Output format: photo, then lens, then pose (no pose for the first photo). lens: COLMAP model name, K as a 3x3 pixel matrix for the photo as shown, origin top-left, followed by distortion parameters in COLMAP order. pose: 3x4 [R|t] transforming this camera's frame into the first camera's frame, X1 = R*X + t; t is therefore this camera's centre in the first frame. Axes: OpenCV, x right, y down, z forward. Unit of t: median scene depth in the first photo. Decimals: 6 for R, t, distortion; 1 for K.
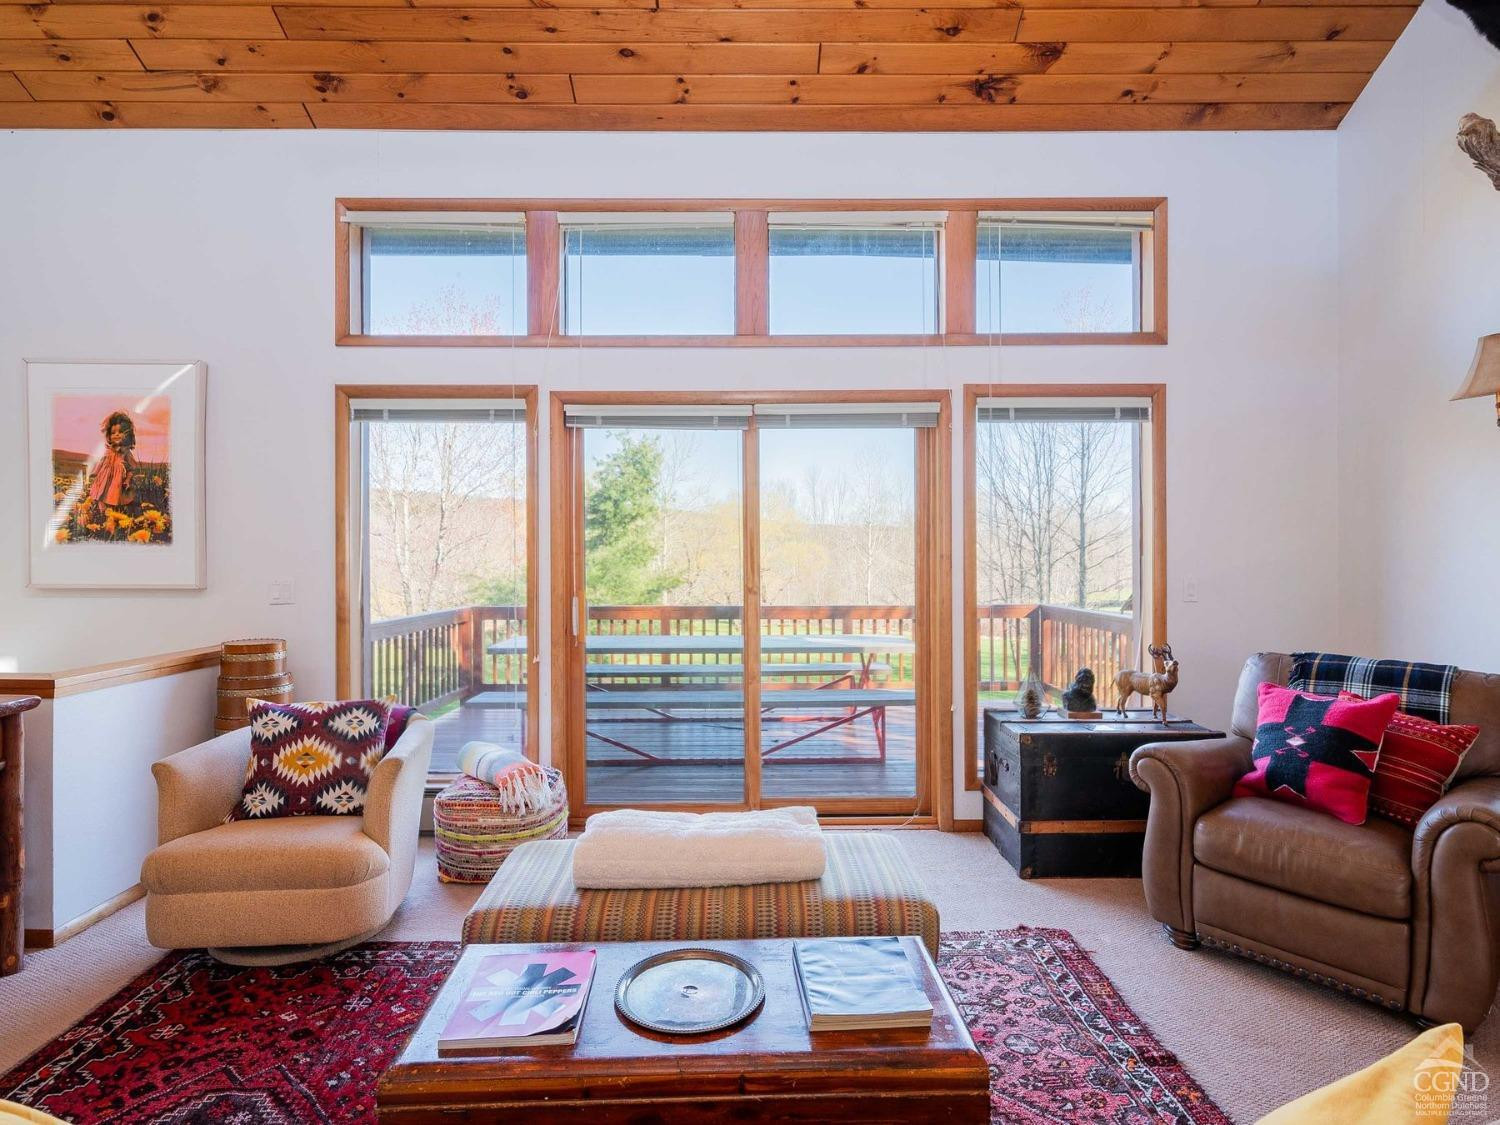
lens RADIAL K [[806.5, 0, 745.4], [0, 806.5, 554.5], [0, 0, 1]] dist [-0.002998, 0.001394]
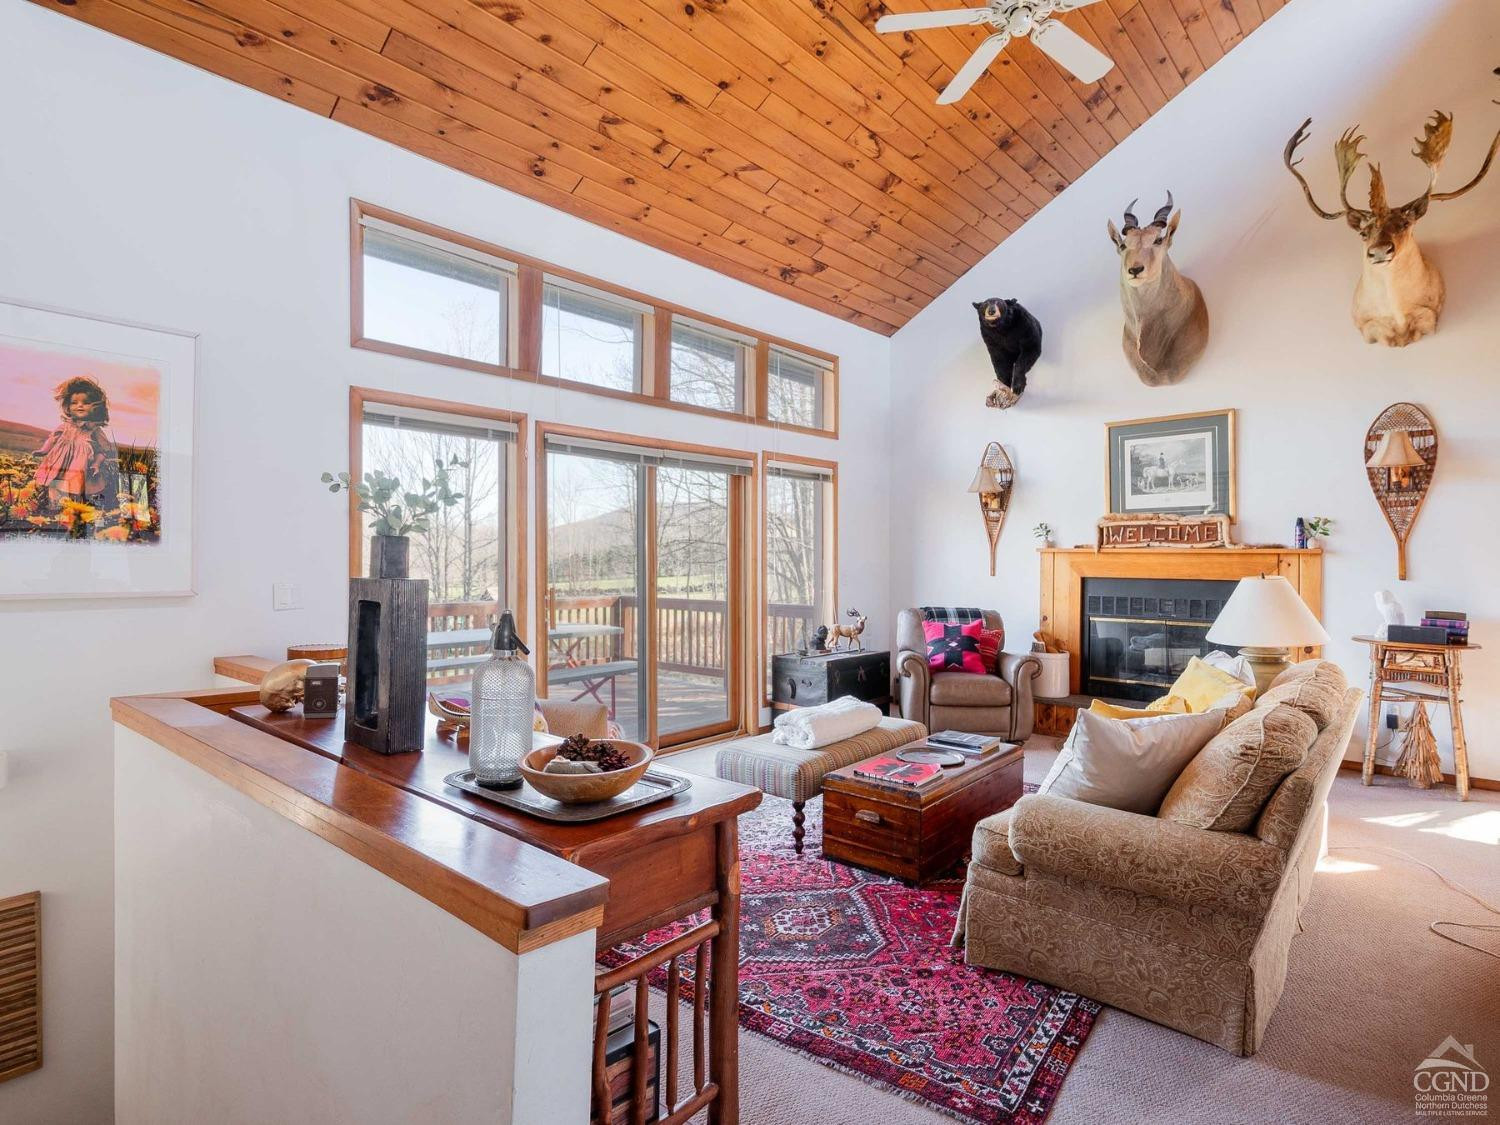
lens RADIAL K [[806.5, 0, 762.7], [0, 806.5, 557.4], [0, 0, 1]] dist [-0.002998, 0.001394]
pose [[0.656176, 0.003778, 0.754599, -0.935932], [0.000930, 0.999983, -0.005815, 0.006580], [-0.754608, 0.004518, 0.656161, -0.032437]]
